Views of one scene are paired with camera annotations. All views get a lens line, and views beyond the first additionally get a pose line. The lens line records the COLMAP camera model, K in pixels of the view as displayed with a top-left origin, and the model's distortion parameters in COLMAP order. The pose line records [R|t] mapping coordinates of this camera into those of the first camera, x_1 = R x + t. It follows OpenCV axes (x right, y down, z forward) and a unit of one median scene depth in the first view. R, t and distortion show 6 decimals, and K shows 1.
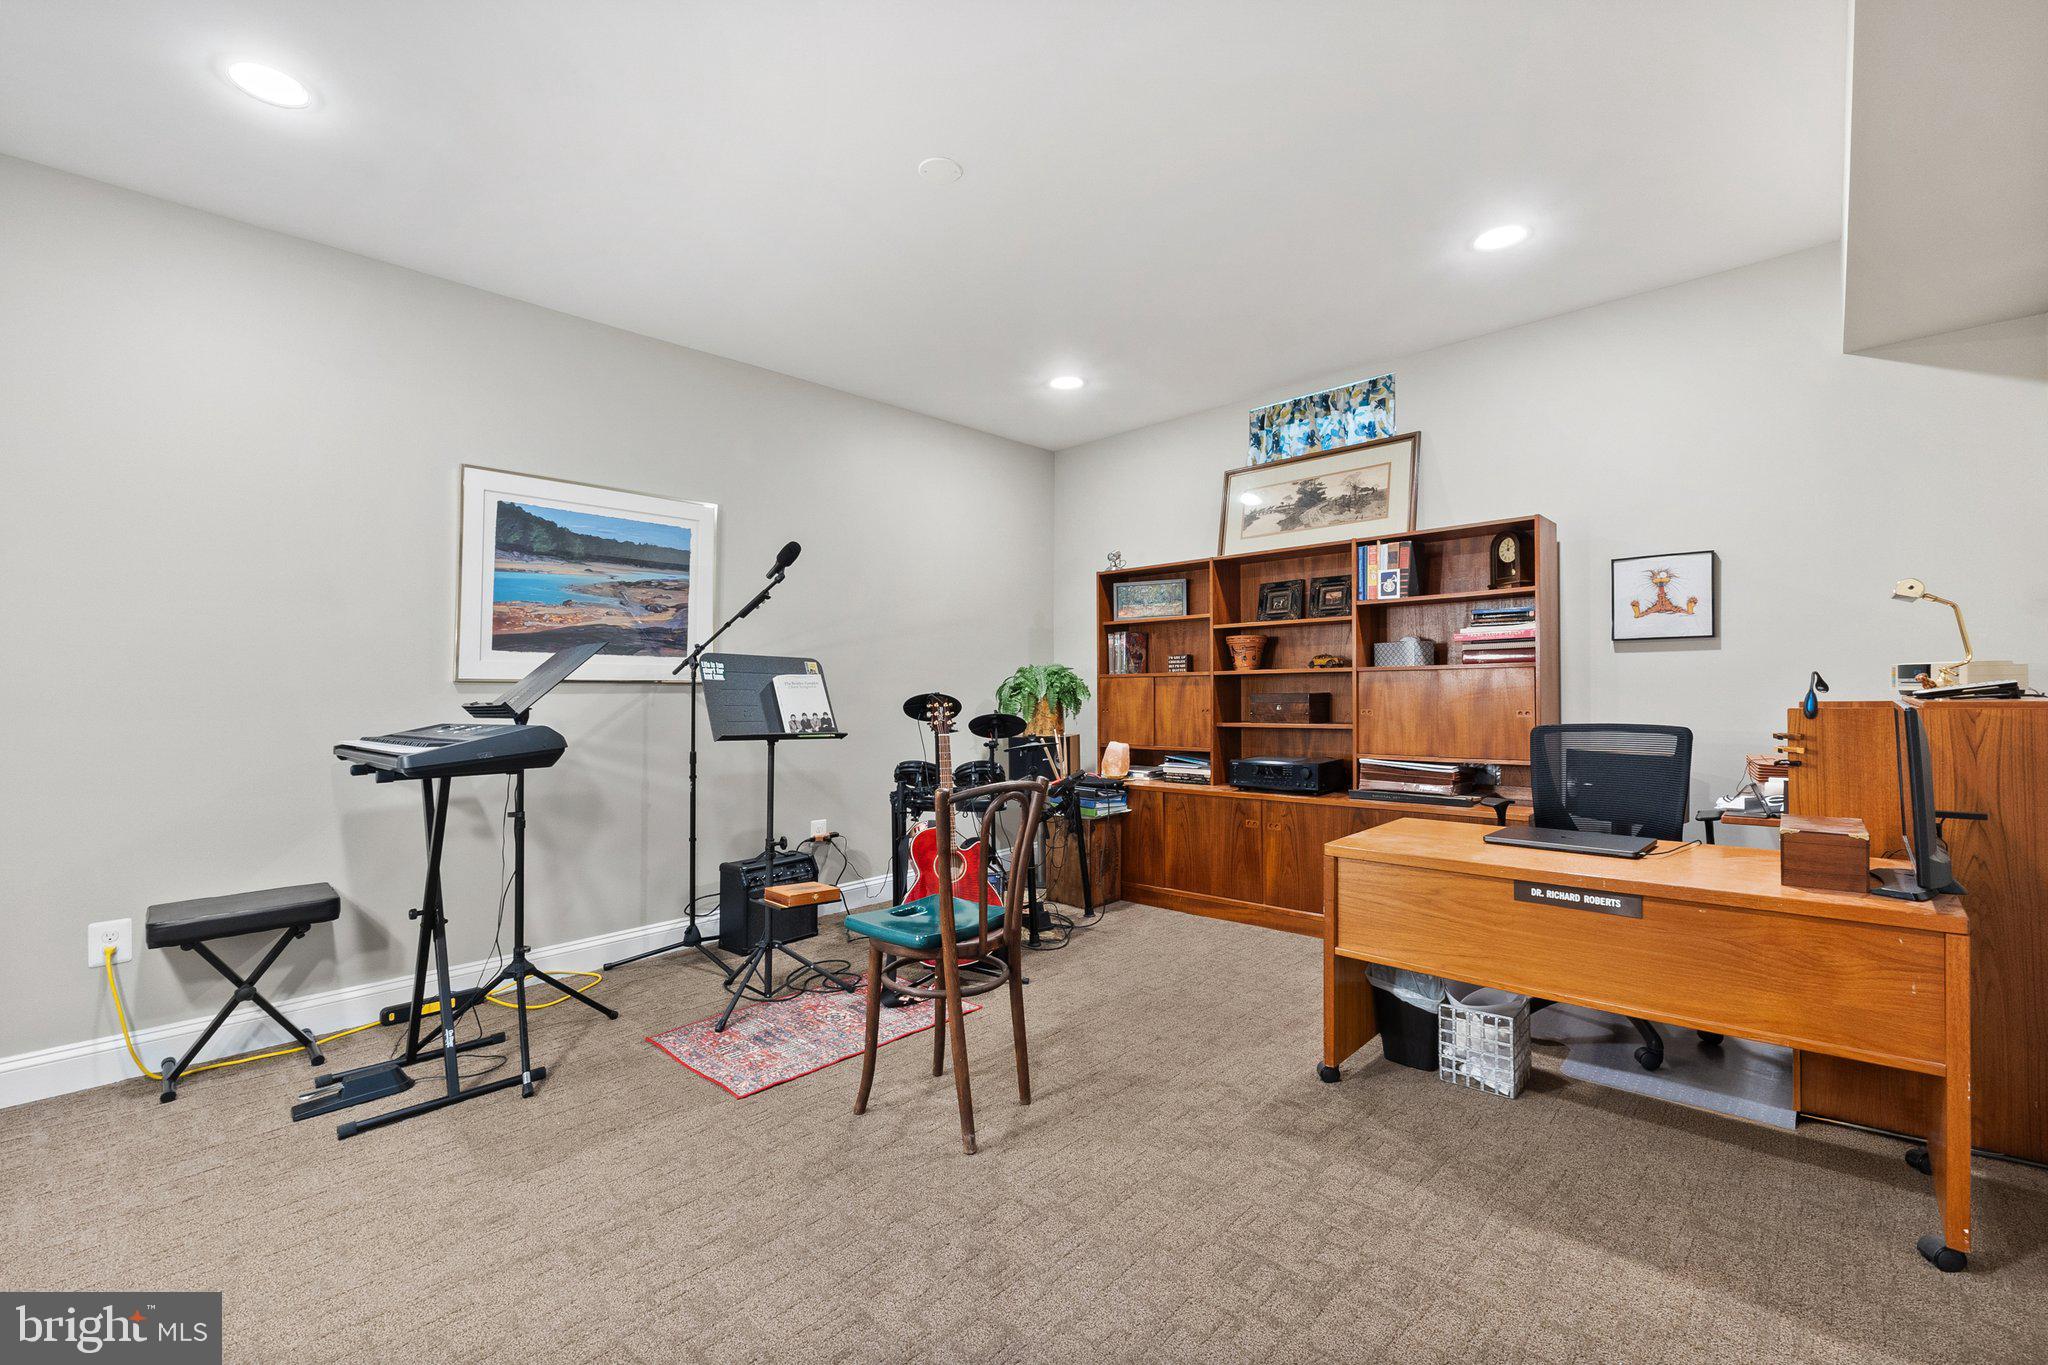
lens RADIAL K [[874.0, 0, 1035.0], [0, 874.0, 675.9], [0, 0, 1]] dist [-0.009812, -0.000925]
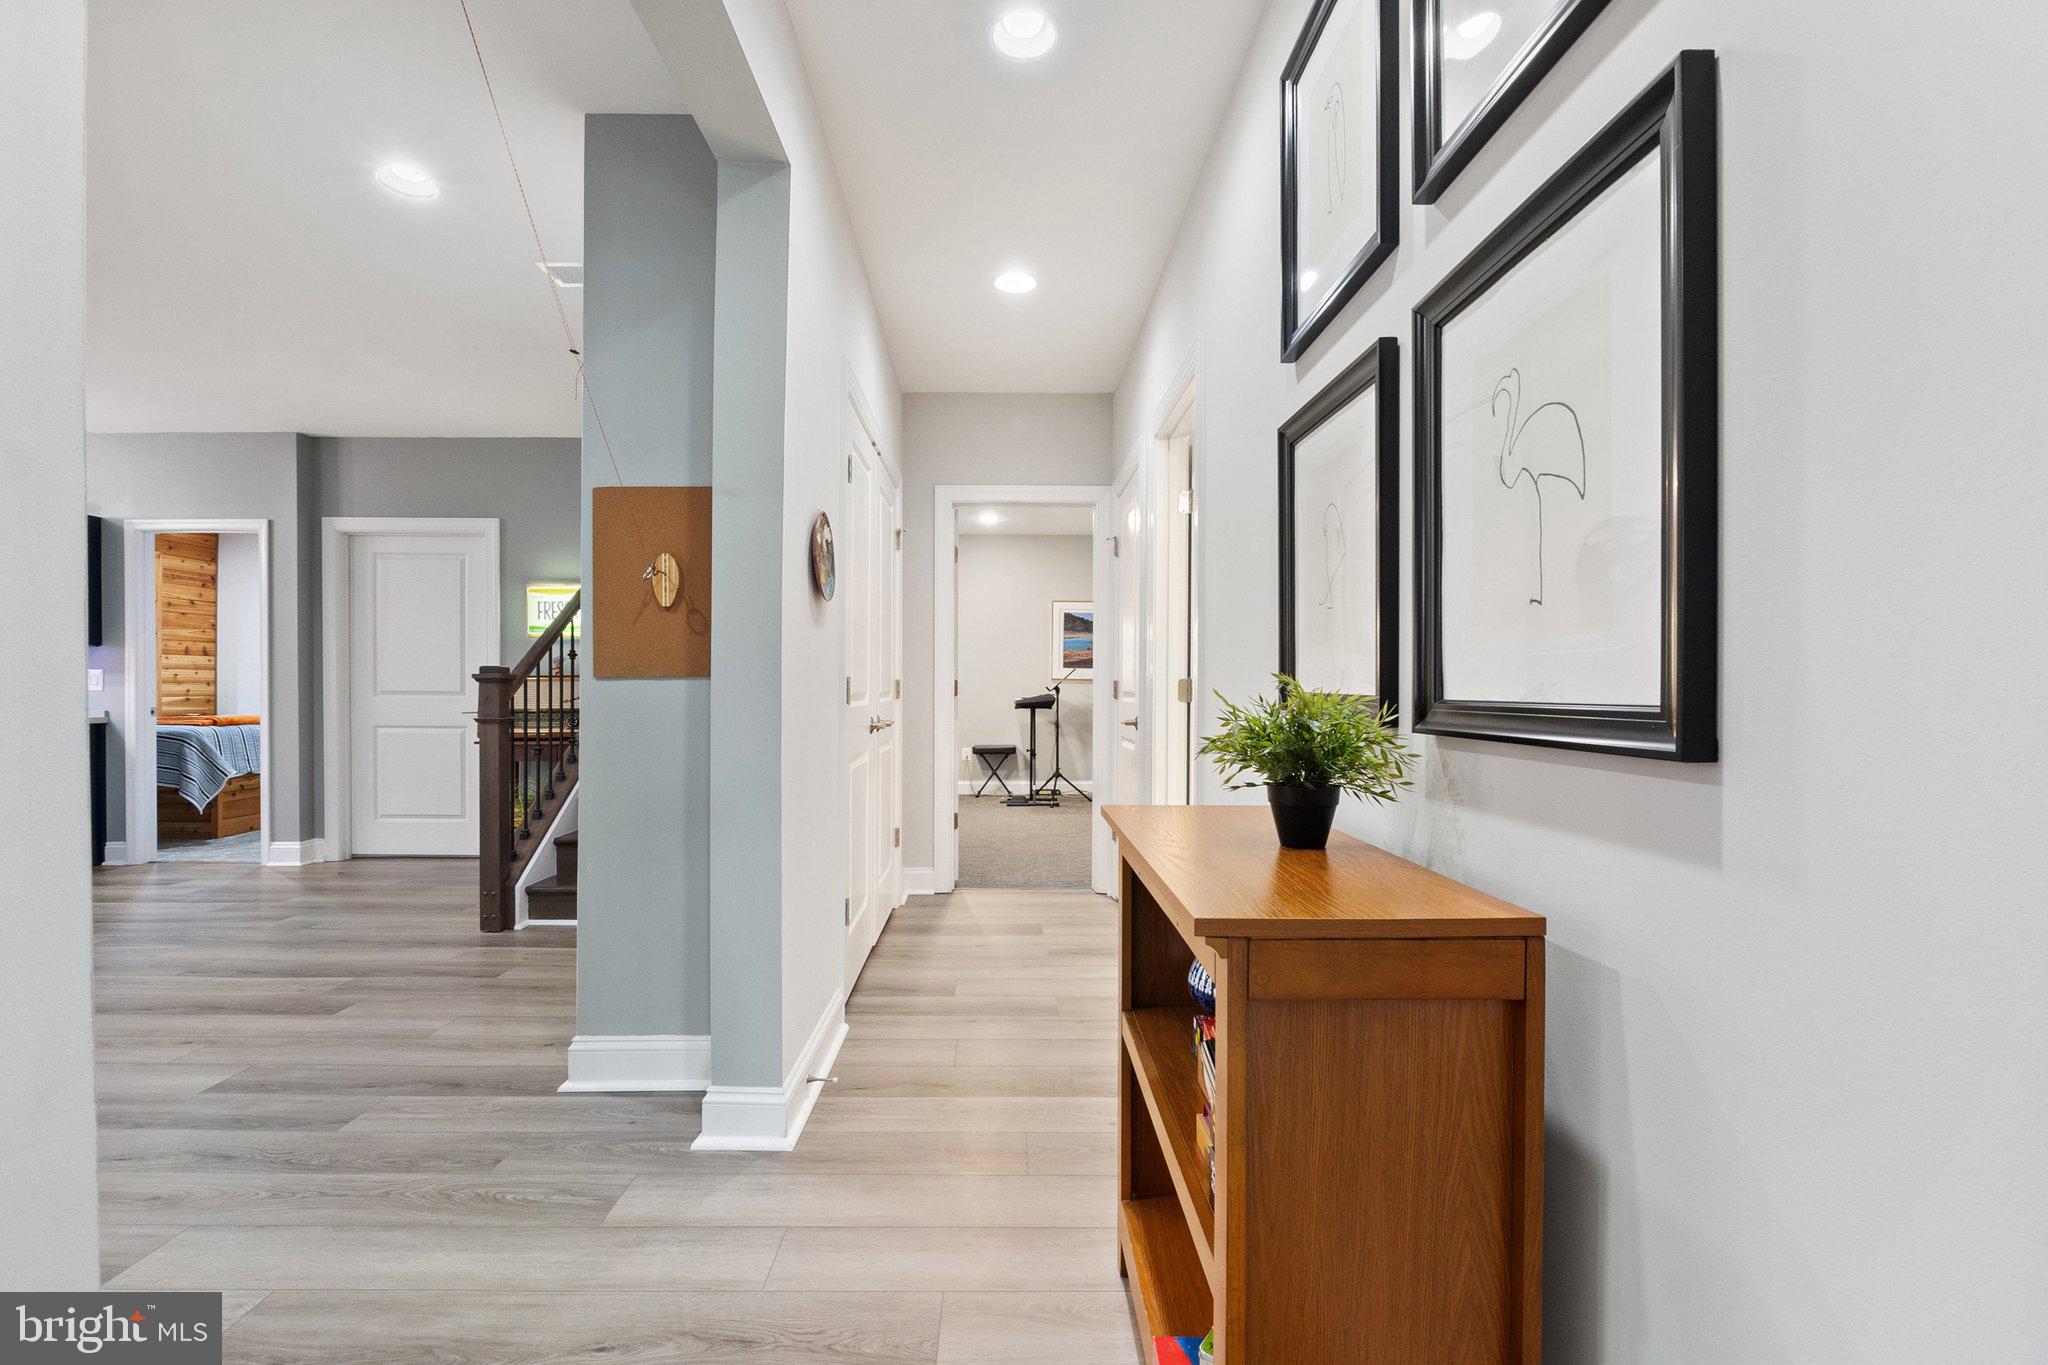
lens RADIAL K [[874.0, 0, 1018.0], [0, 874.0, 683.9], [0, 0, 1]] dist [-0.009812, -0.000925]
pose [[0.676883, -0.000065, -0.736090, 1.584282], [0.007699, 0.999946, 0.006991, 0.002305], [0.736050, -0.010399, 0.676847, -1.173006]]
